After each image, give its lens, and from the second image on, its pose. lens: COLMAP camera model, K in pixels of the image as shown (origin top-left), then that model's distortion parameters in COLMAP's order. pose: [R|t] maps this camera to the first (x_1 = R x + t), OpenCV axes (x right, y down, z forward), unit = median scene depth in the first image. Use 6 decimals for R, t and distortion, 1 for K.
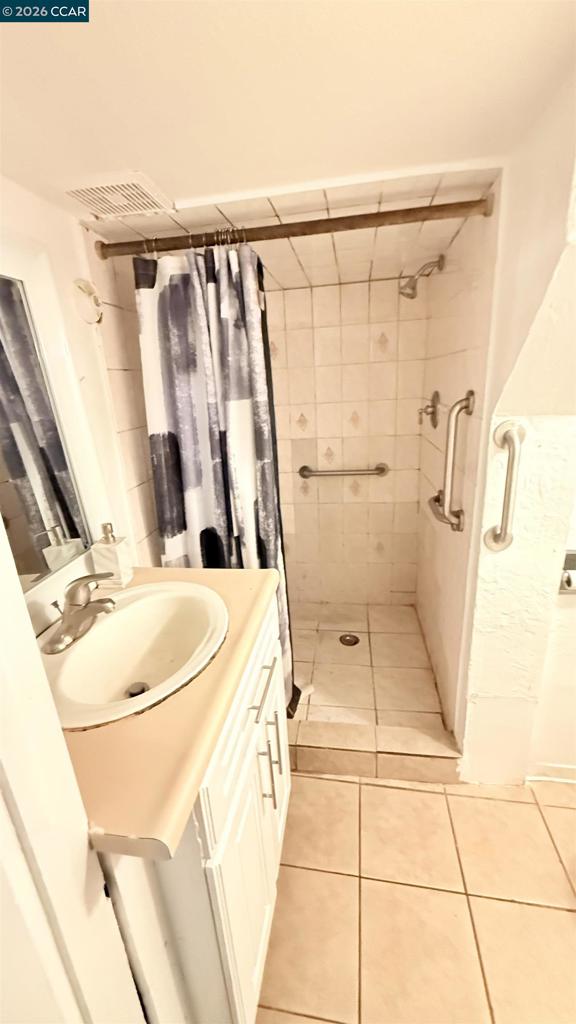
lens RADIAL K [[405.9, 0, 287.2], [0, 405.9, 512.2], [0, 0, 1]] dist [-0.002151, 0.000003]
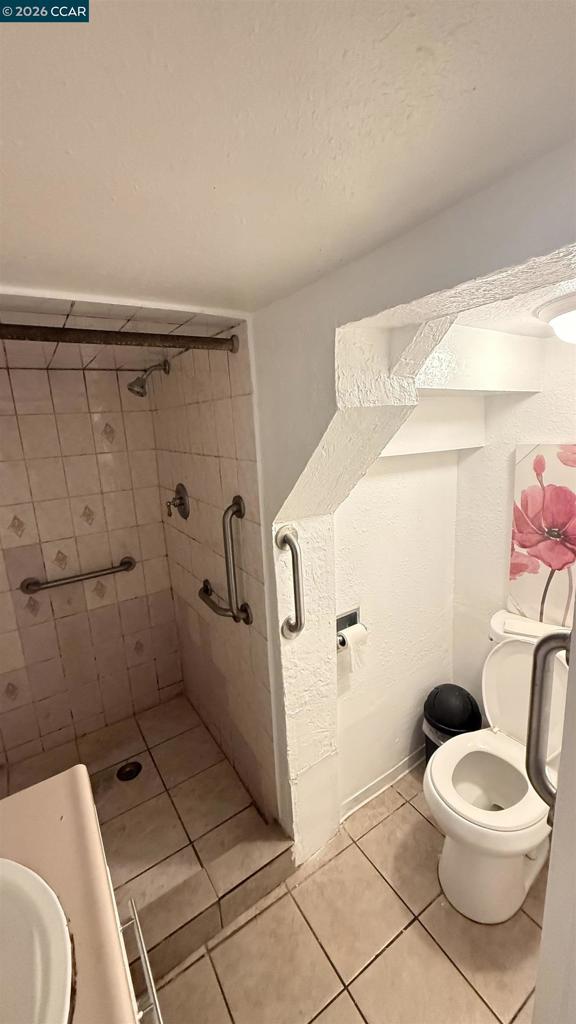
lens RADIAL K [[405.9, 0, 288.0], [0, 405.9, 511.9], [0, 0, 1]] dist [-0.002151, 0.000003]
pose [[0.741563, -0.126655, 0.658819, -0.136807], [0.213935, 0.975393, -0.053290, -0.144542], [-0.635858, 0.180463, 0.750412, 0.096560]]
